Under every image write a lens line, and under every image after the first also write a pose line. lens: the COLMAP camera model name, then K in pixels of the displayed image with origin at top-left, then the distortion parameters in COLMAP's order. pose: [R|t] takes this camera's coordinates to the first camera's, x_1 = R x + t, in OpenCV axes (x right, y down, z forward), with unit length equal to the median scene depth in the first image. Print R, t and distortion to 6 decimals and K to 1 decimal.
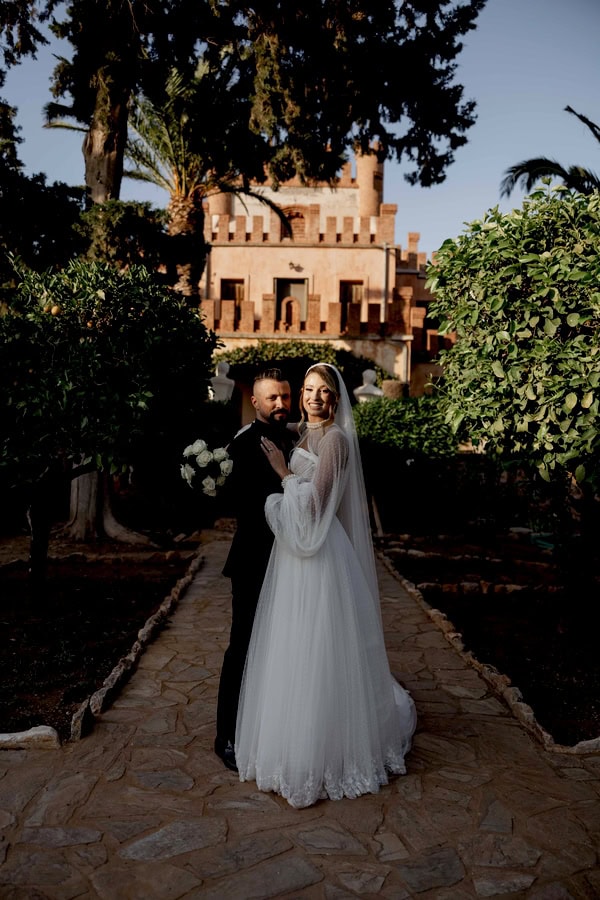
lens RADIAL K [[2024.4, 0, 300.0], [0, 2024.4, 450.0], [0, 0, 1]] dist [-0.075091, 0.051372]
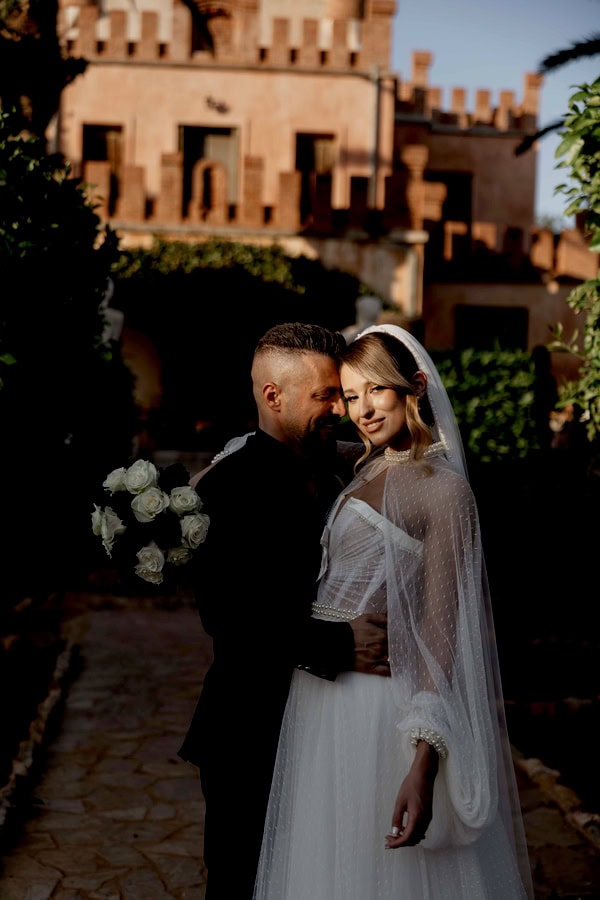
lens RADIAL K [[2024.4, 0, 300.0], [0, 2024.4, 450.0], [0, 0, 1]] dist [-0.075091, 0.051372]
pose [[0.983113, -0.000378, 0.182998, -0.082607], [-0.013607, 0.997079, 0.075161, -0.037992], [-0.182491, -0.076381, 0.980236, 0.442973]]
